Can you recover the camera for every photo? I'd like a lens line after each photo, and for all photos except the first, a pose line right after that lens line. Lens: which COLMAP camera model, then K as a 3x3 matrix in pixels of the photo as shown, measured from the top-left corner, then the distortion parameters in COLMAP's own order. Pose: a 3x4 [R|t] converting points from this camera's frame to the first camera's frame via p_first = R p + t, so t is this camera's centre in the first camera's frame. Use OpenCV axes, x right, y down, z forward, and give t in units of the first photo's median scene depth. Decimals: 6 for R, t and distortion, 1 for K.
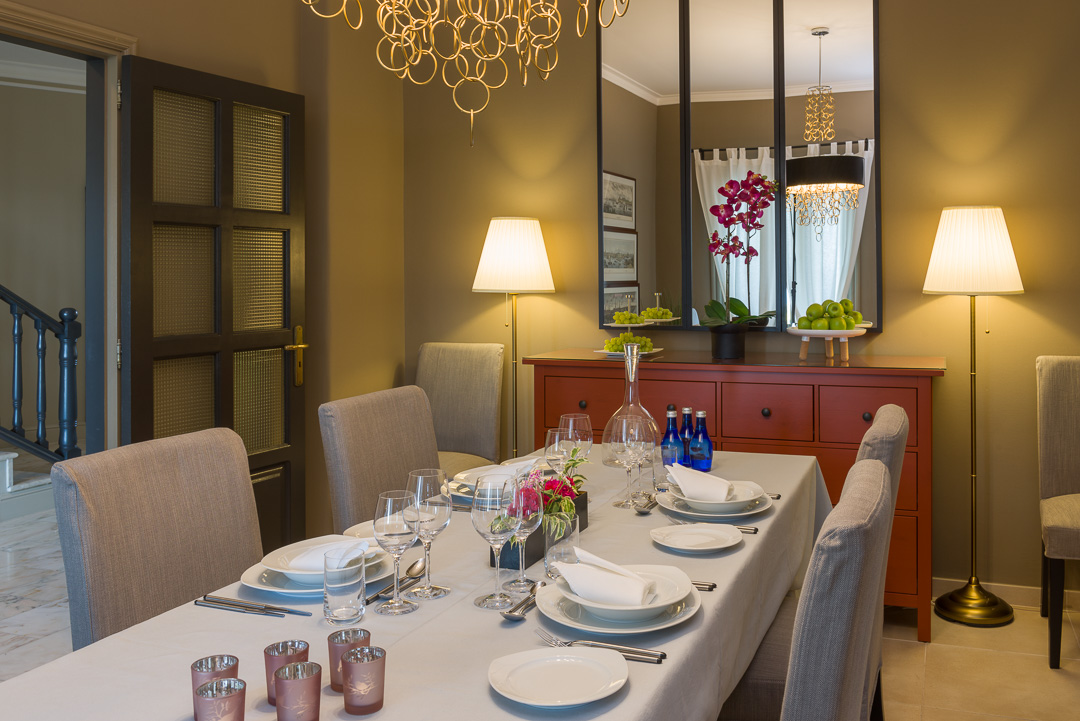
lens RADIAL K [[939.1, 0, 617.4], [0, 939.1, 276.1], [0, 0, 1]] dist [-0.003891, -0.010005]
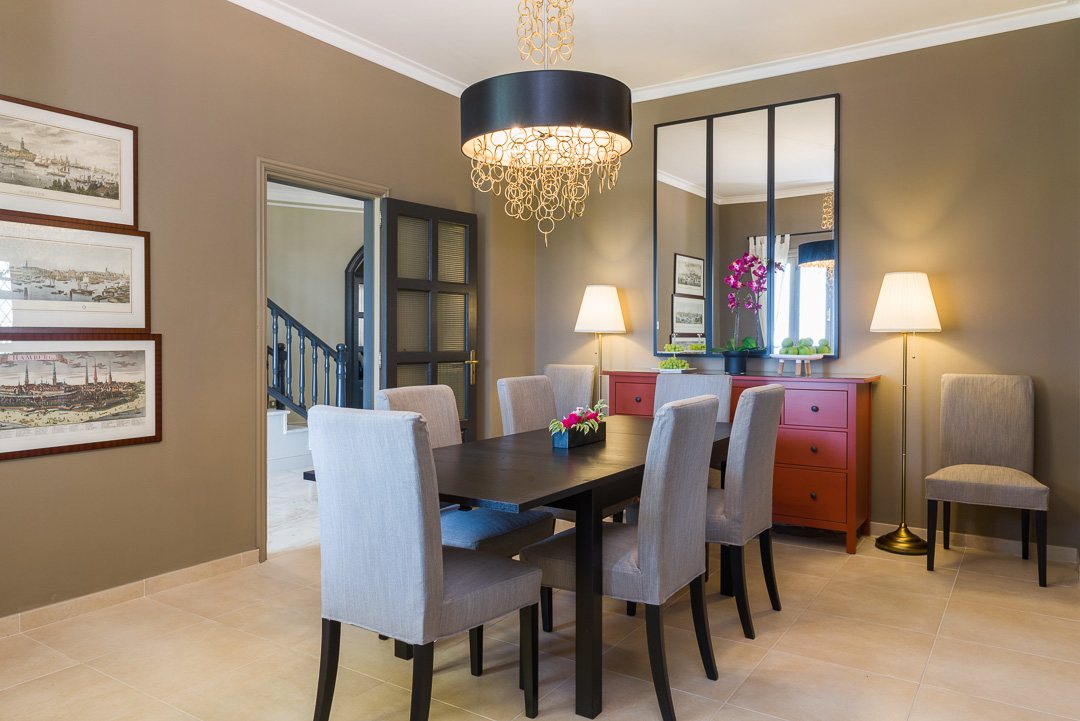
lens RADIAL K [[767.5, 0, 531.1], [0, 767.5, 350.8], [0, 0, 1]] dist [0.044473, -0.053011]
pose [[0.968302, 0.011078, -0.249537, 0.114762], [-0.007766, 0.999868, 0.014250, 0.034429], [0.249662, -0.011861, 0.968260, -0.334942]]
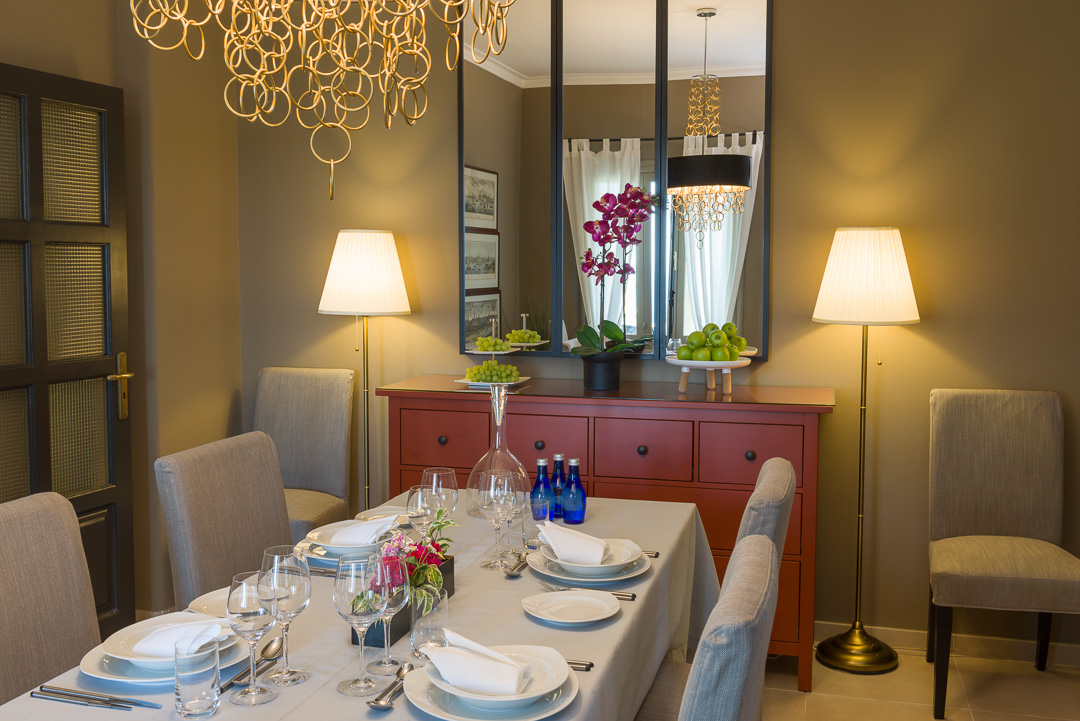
lens RADIAL K [[1050.3, 0, 533.1], [0, 1050.3, 342.9], [0, 0, 1]] dist [0.004147, 0.000903]
pose [[0.998324, 0.003277, 0.057772, -0.008237], [-0.007559, 0.997225, 0.074062, -0.033269], [-0.057369, -0.074375, 0.995579, -0.013739]]
